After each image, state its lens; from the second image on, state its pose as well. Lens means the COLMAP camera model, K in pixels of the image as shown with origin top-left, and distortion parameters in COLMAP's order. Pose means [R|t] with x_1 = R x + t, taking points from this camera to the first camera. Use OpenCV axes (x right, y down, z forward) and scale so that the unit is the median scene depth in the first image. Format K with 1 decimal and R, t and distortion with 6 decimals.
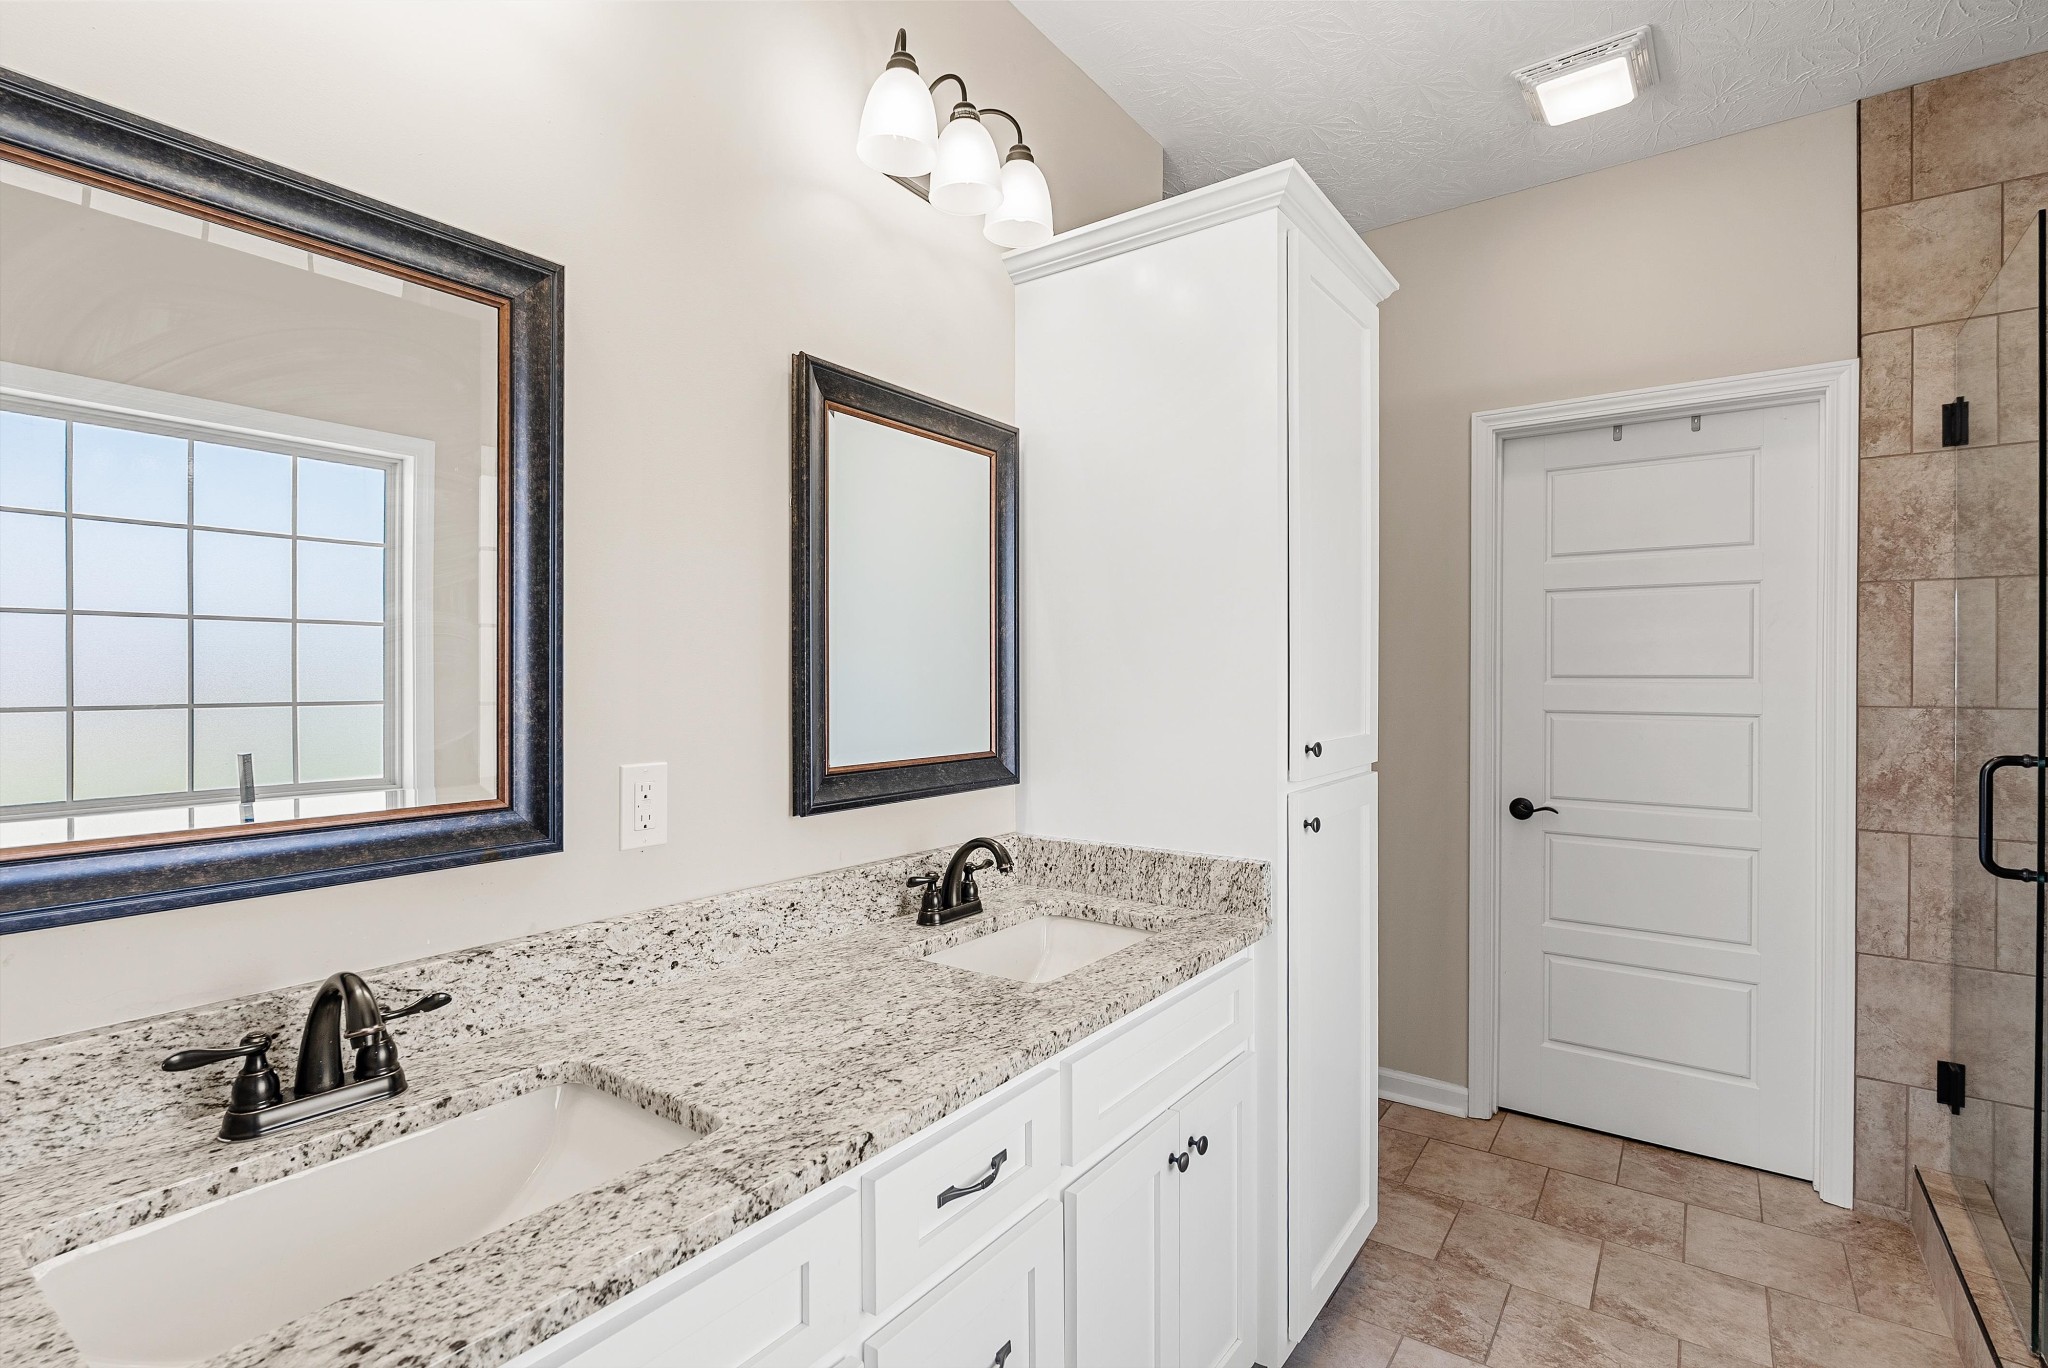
lens RADIAL K [[969.1, 0, 1026.1], [0, 969.1, 686.8], [0, 0, 1]] dist [-0.002722, -0.000616]
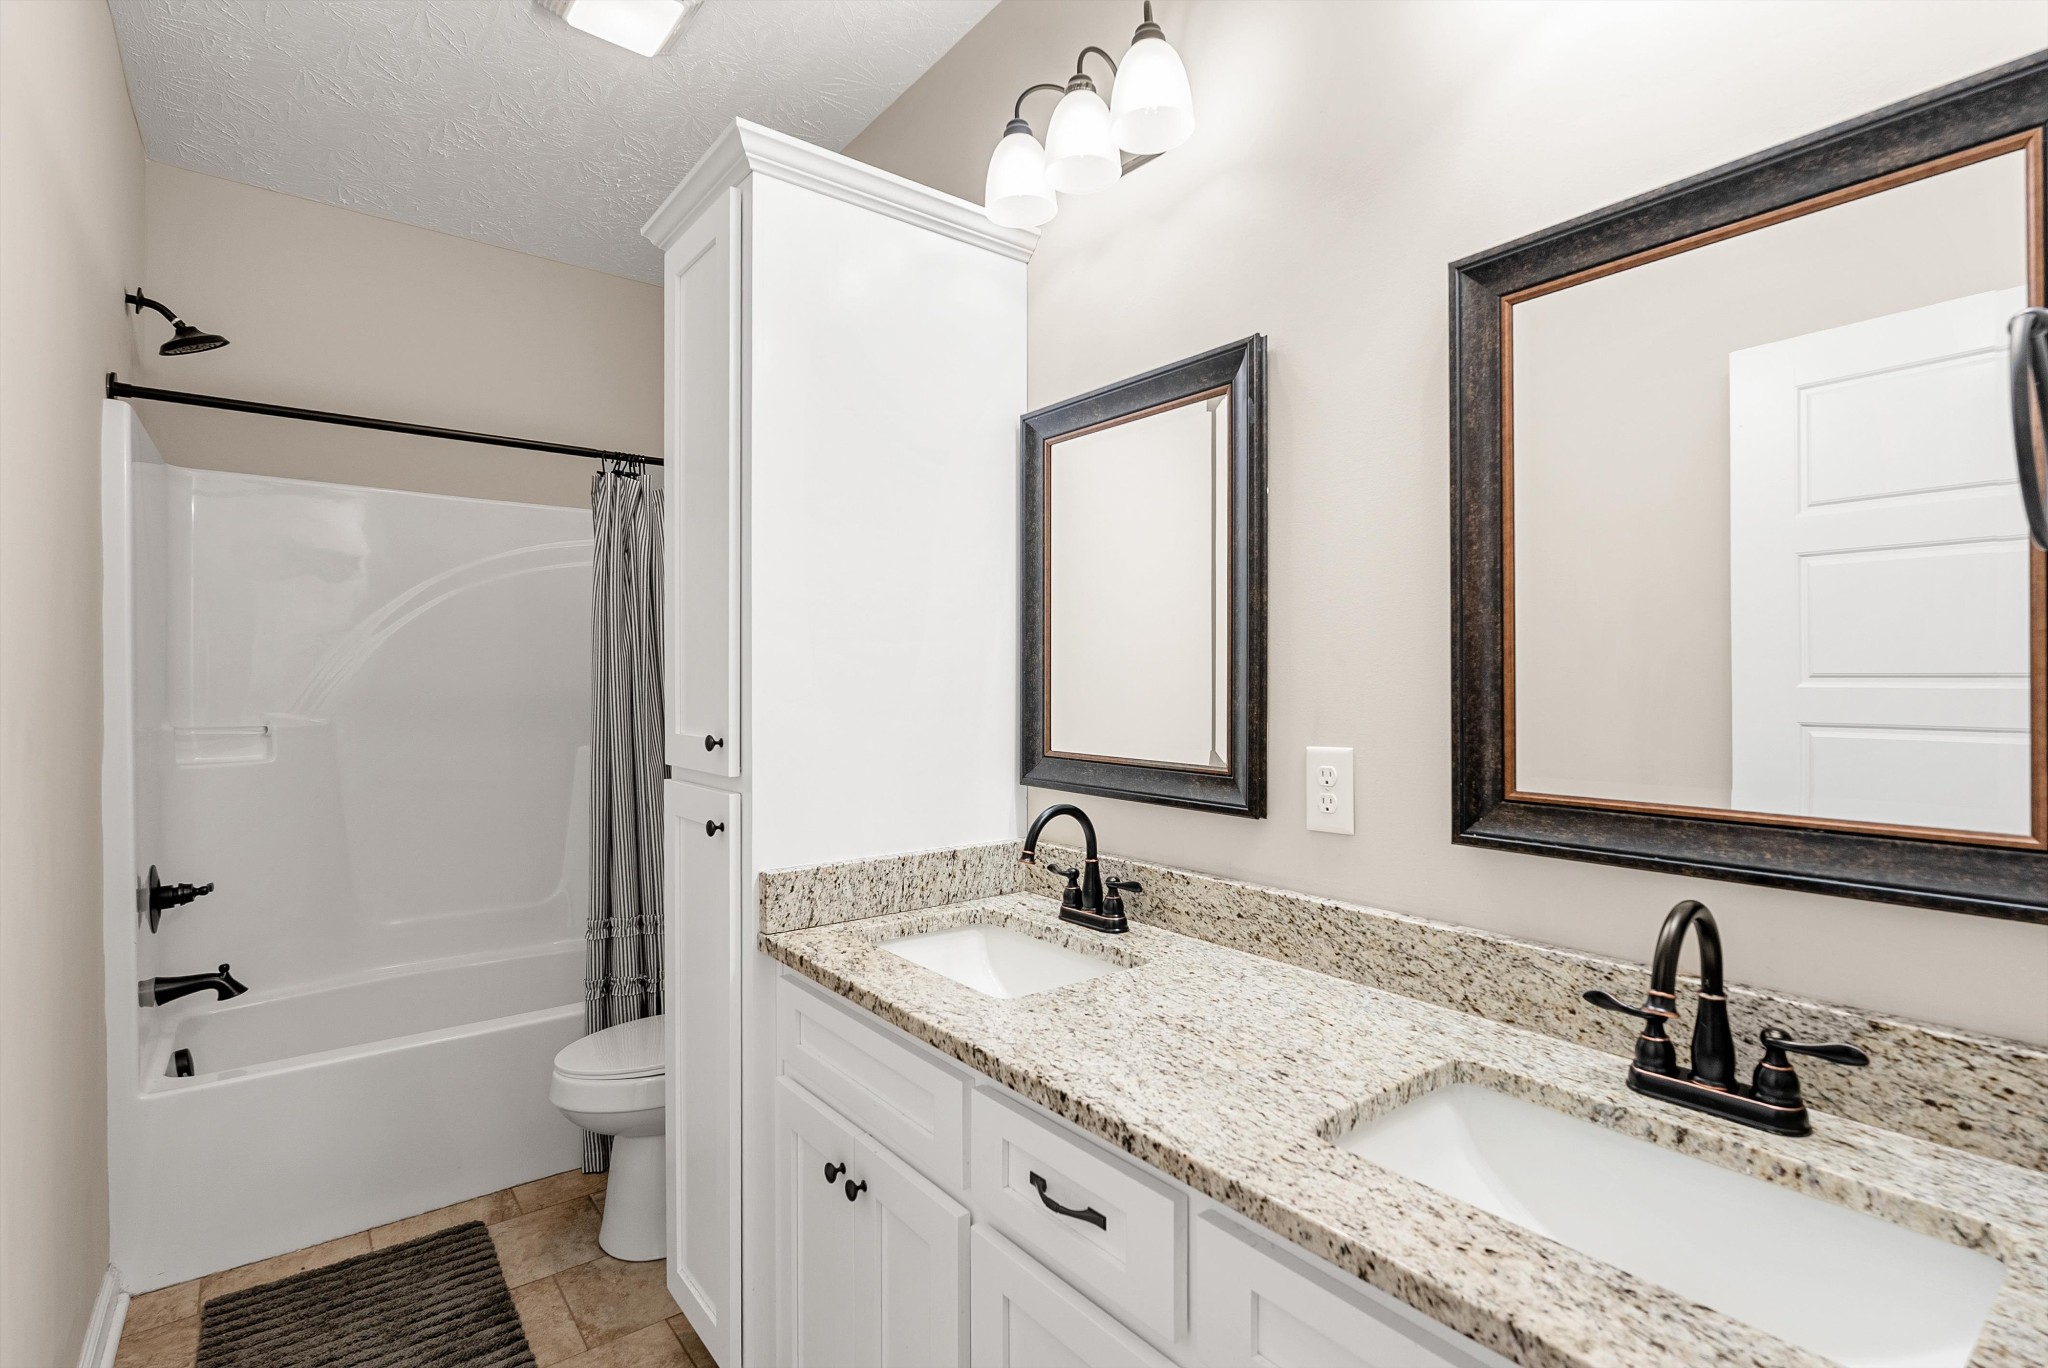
lens RADIAL K [[919.6, 0, 1026.3], [0, 919.6, 676.2], [0, 0, 1]] dist [-0.005601, 0.001083]
pose [[-0.281709, -0.016960, -0.959350, 0.161579], [0.001582, 0.999834, -0.018140, 0.002655], [0.959499, -0.006628, -0.281635, 0.238796]]
